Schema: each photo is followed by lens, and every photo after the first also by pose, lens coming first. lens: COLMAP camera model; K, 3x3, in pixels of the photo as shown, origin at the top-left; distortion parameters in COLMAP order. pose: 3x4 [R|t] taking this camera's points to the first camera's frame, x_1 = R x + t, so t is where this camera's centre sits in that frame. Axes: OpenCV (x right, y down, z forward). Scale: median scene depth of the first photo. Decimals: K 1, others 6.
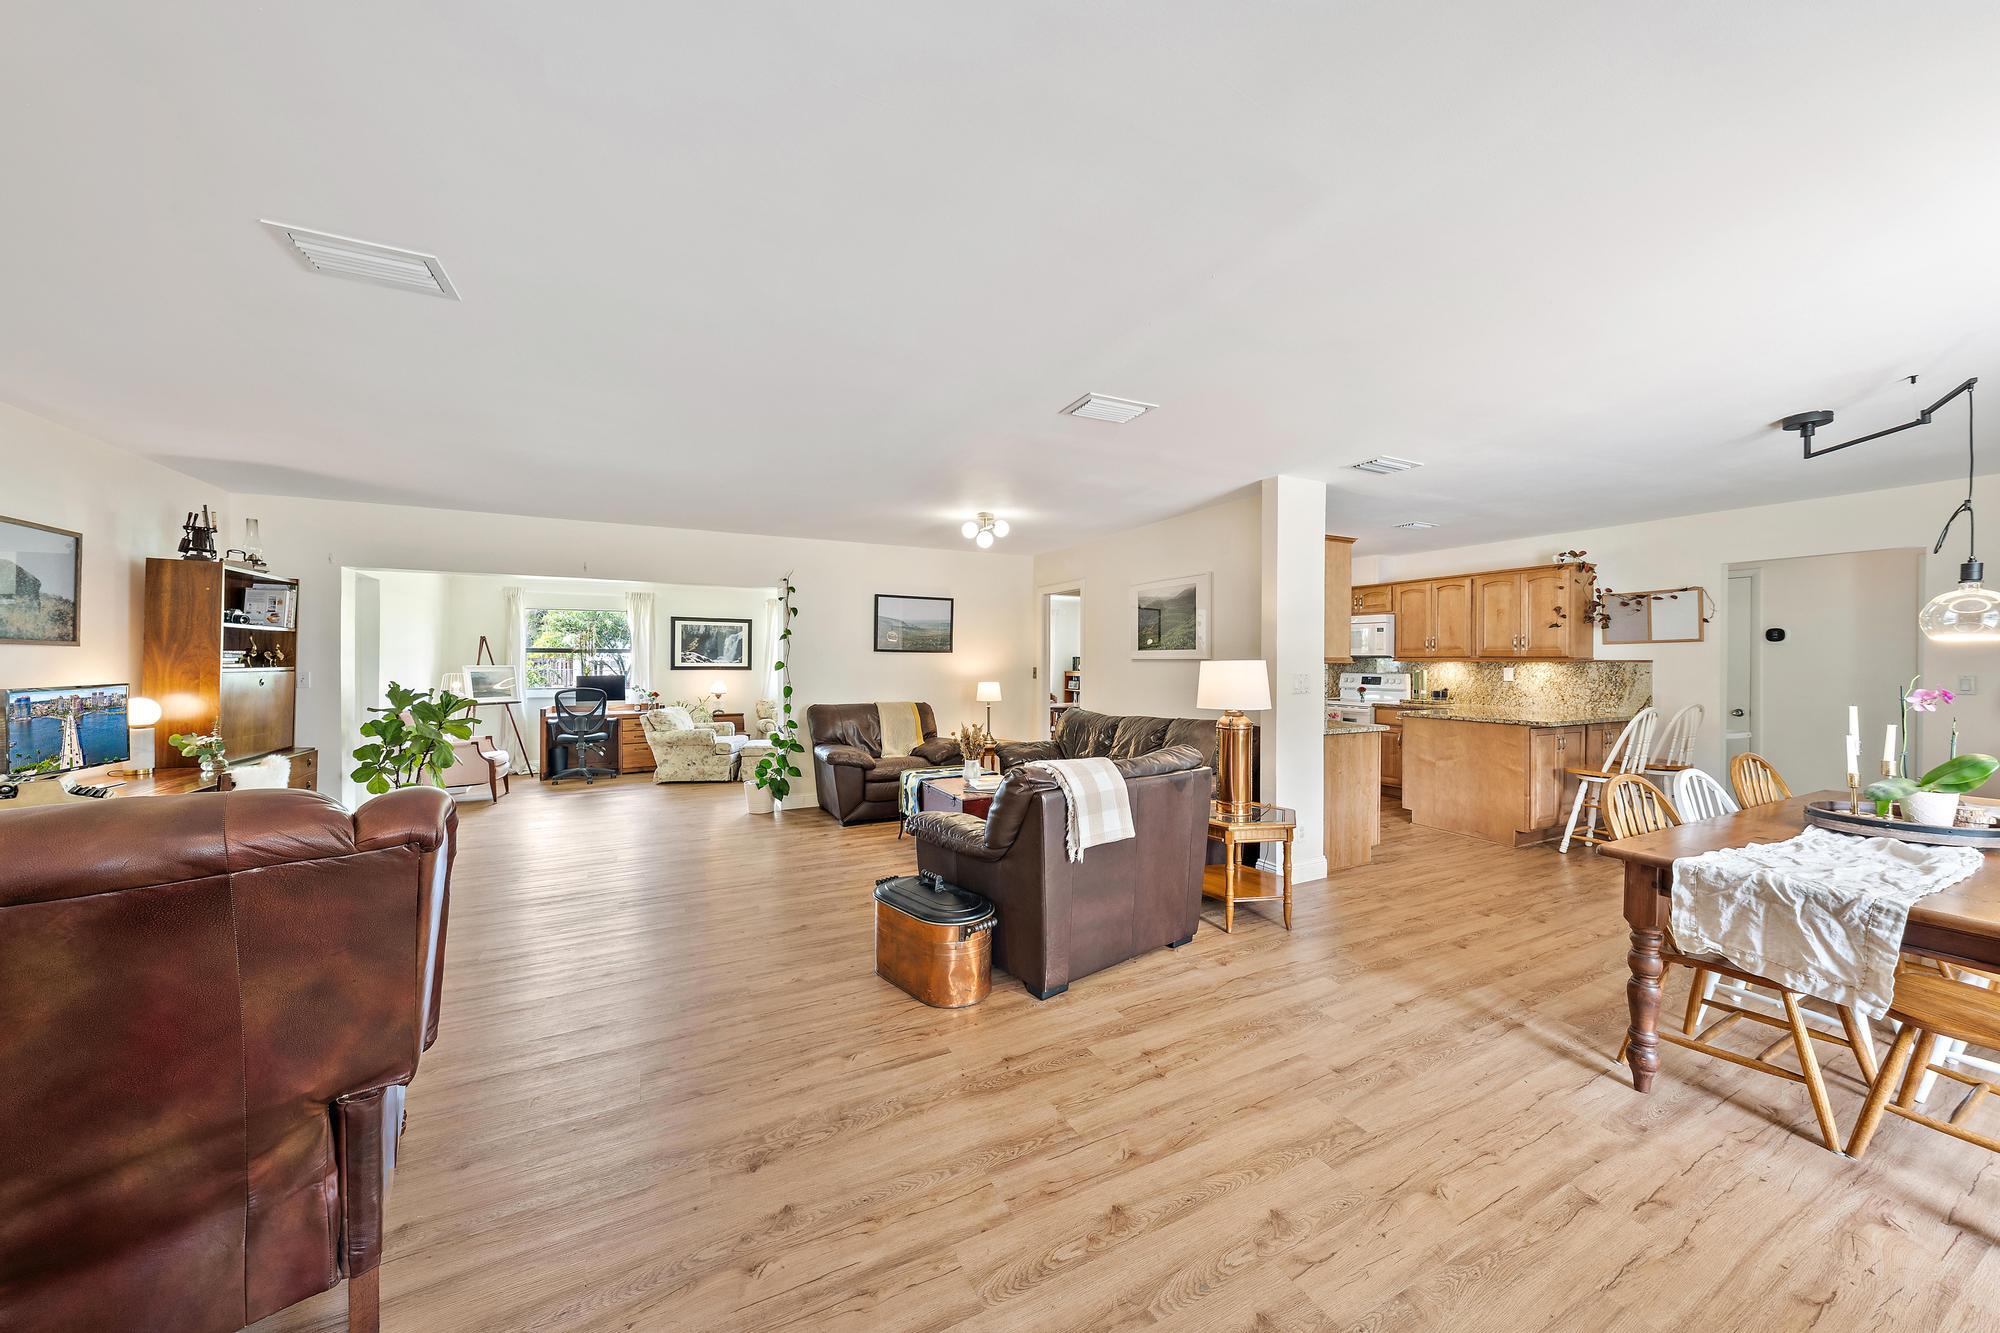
lens RADIAL K [[690.9, 0, 1009.6], [0, 690.9, 658.5], [0, 0, 1]] dist [0.000420, 0.000045]
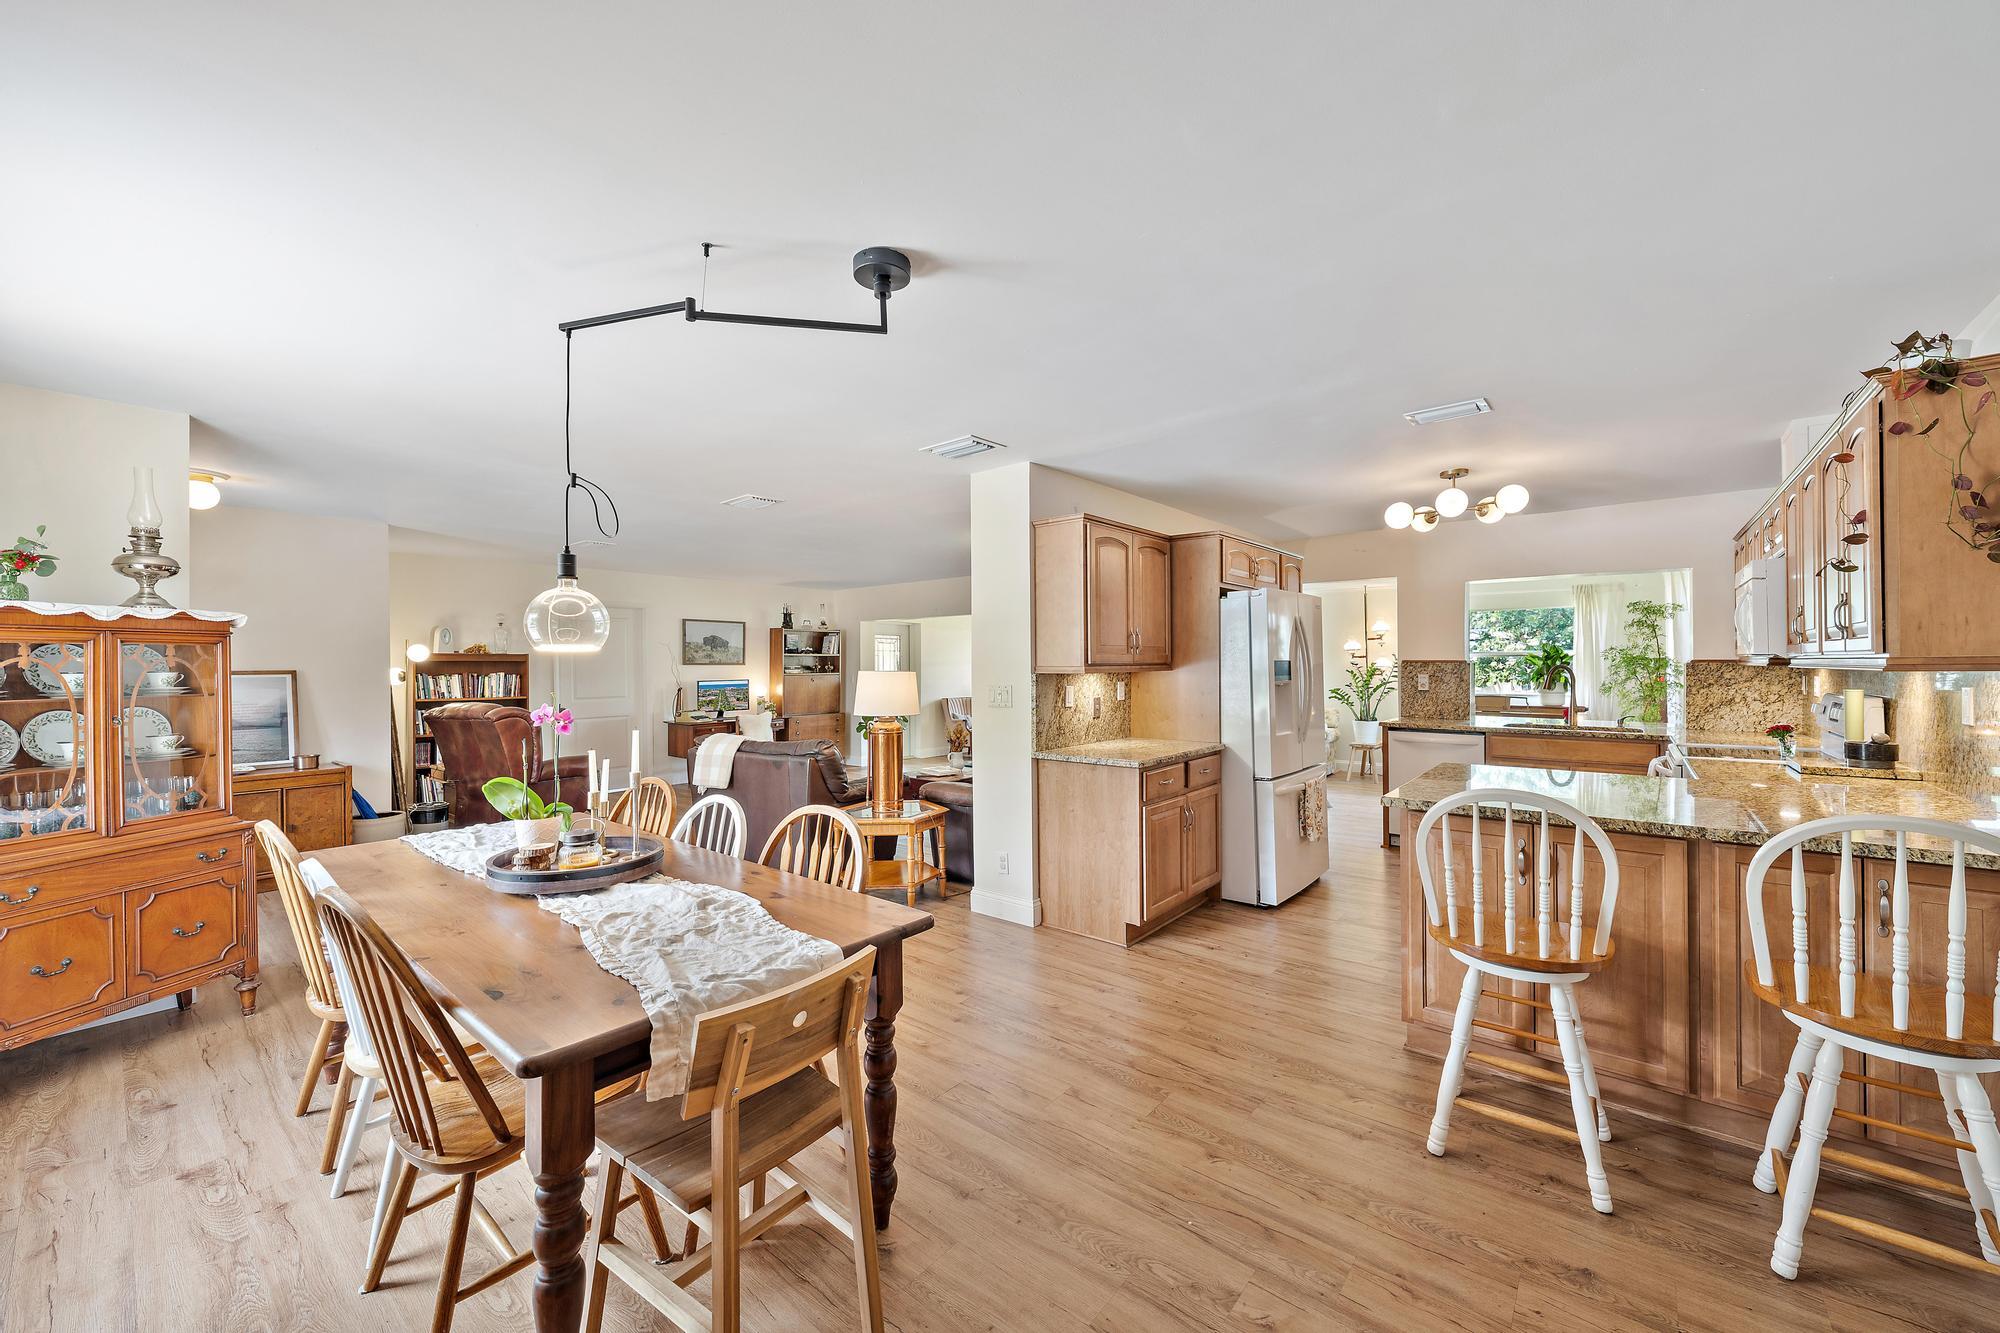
lens RADIAL K [[755.3, 0, 1008.1], [0, 755.3, 666.6], [0, 0, 1]] dist [0.001319, -0.000084]
pose [[0.392770, -0.004295, -0.919627, 1.290939], [0.010279, 0.999947, -0.000280, -0.001786], [0.919579, -0.009343, 0.392794, 0.603546]]
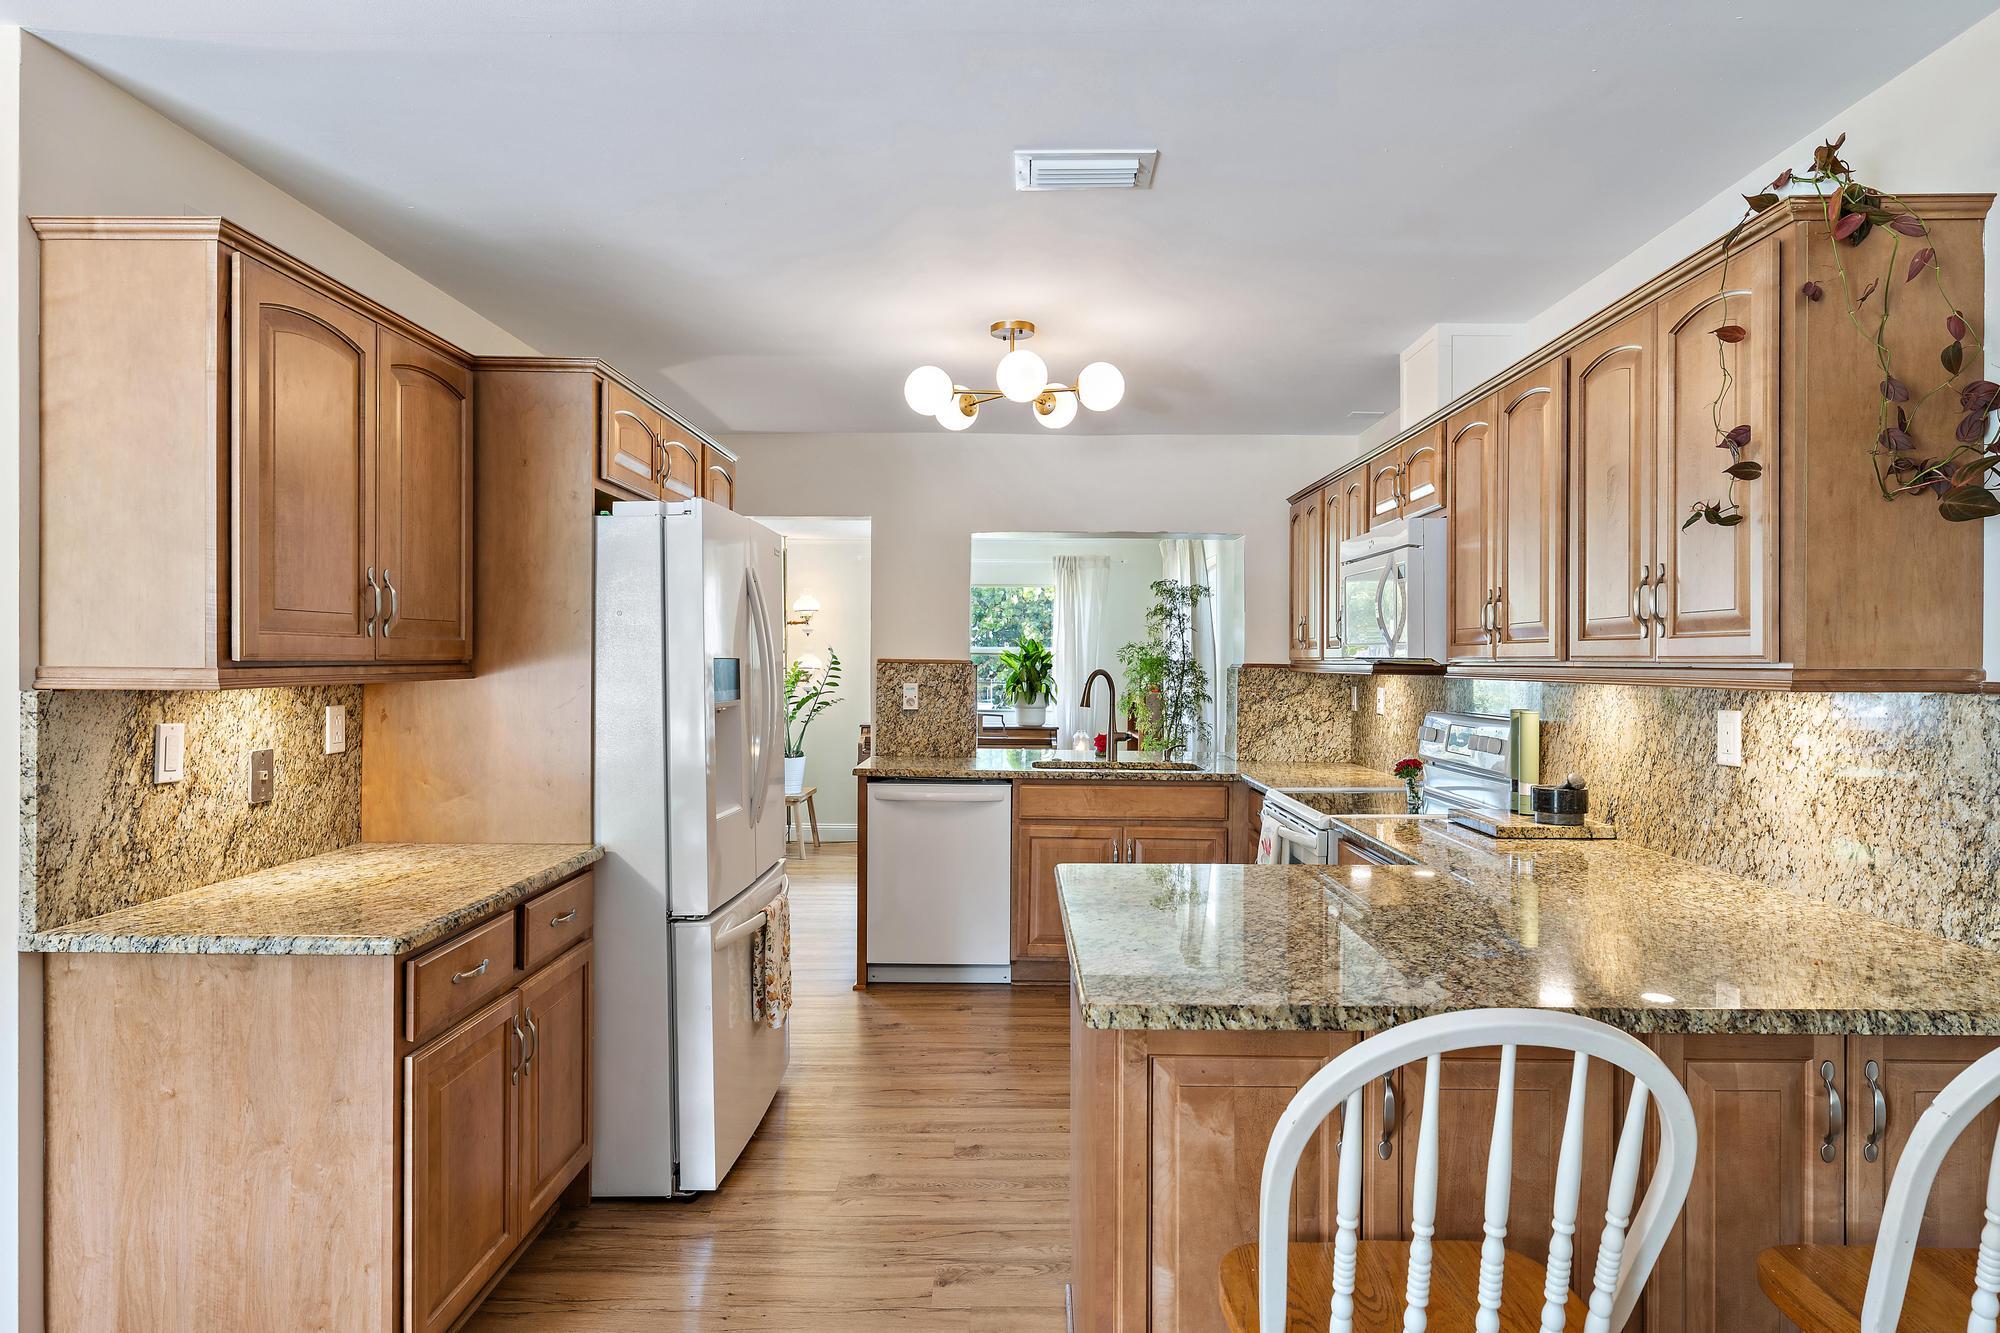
lens RADIAL K [[1177.9, 0, 1003.5], [0, 1177.9, 664.6], [0, 0, 1]] dist [0.006321, 0.000268]
pose [[0.880006, 0.002704, -0.474955, 1.017437], [-0.001131, 0.999993, 0.003598, -0.005145], [0.474961, -0.002629, 0.880003, 0.764191]]
